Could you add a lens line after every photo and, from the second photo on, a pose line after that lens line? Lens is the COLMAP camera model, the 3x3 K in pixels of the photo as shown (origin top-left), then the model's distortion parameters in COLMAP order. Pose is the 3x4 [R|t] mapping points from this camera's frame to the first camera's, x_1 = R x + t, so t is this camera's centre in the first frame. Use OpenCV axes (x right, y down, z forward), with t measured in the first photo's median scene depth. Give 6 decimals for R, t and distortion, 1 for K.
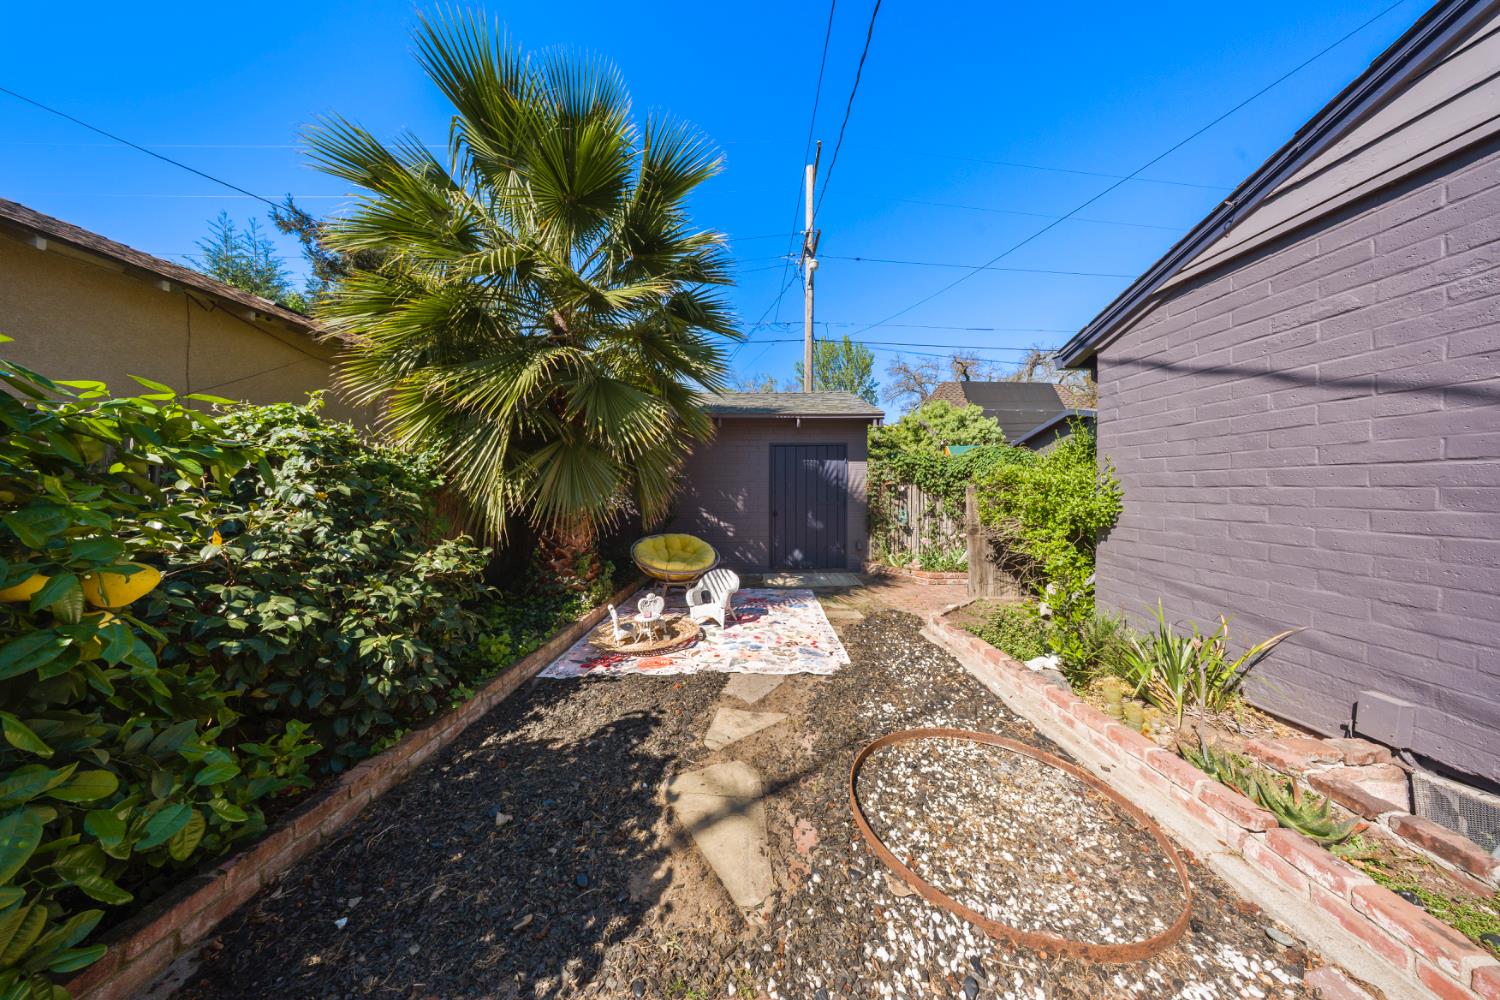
lens RADIAL K [[441.7, 0, 749.9], [0, 441.7, 491.0], [0, 0, 1]] dist [-0.000928, -0.000418]
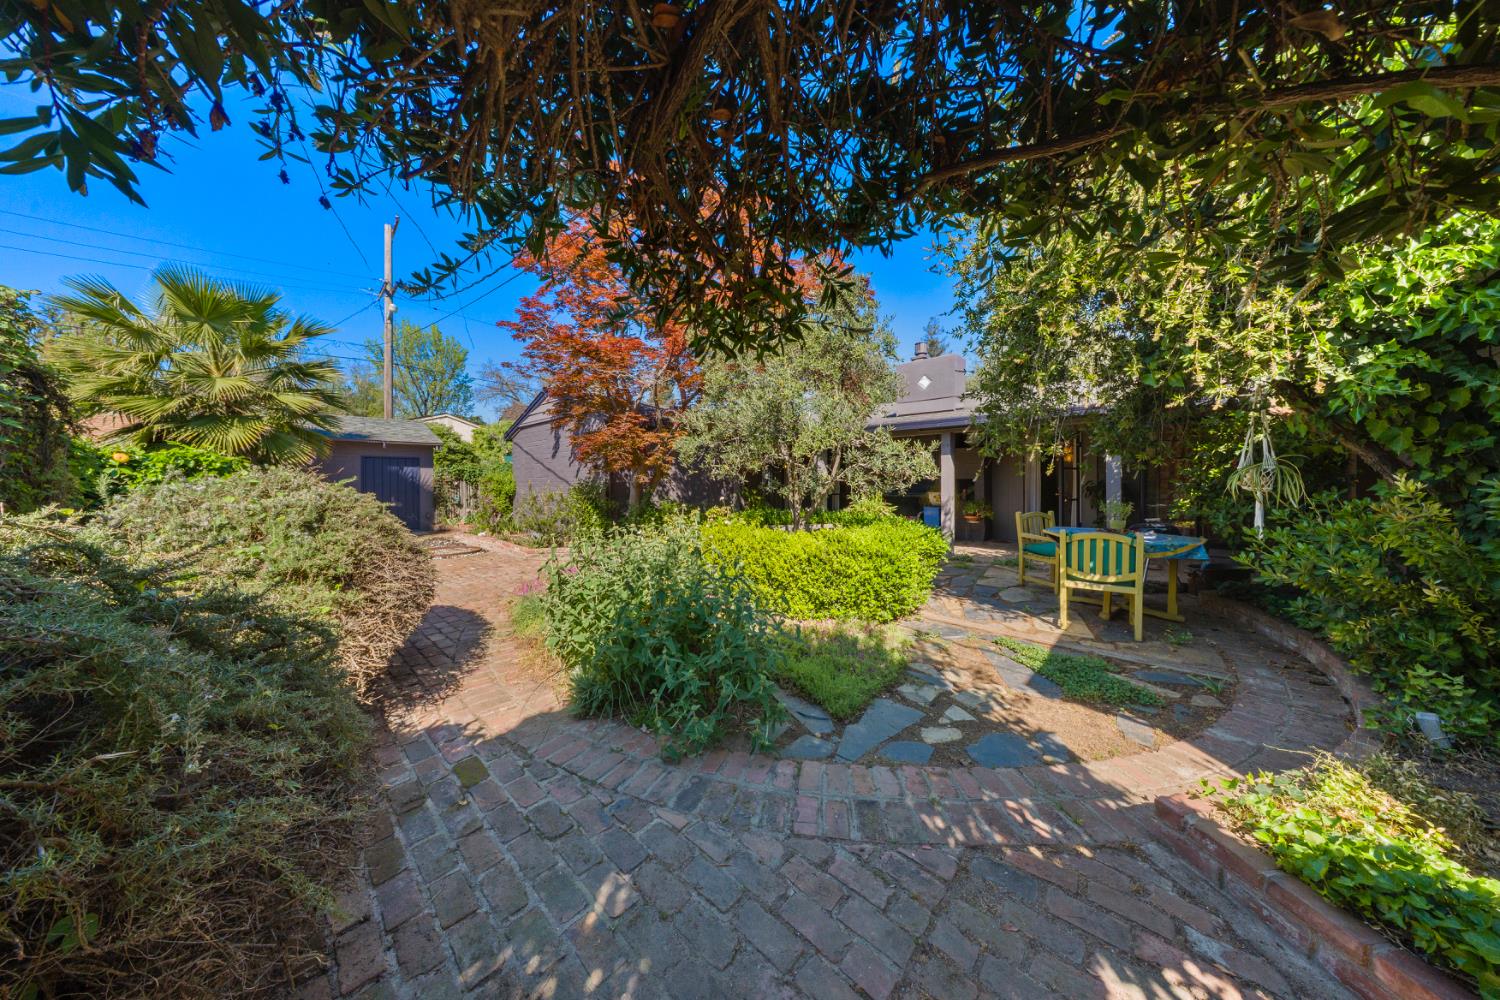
lens RADIAL K [[441.7, 0, 749.2], [0, 441.7, 485.2], [0, 0, 1]] dist [-0.000928, -0.000418]
pose [[0.681060, -0.009615, 0.732165, -0.170770], [0.010719, 0.999938, 0.003160, 0.010320], [-0.732149, 0.005696, 0.681120, -1.144617]]
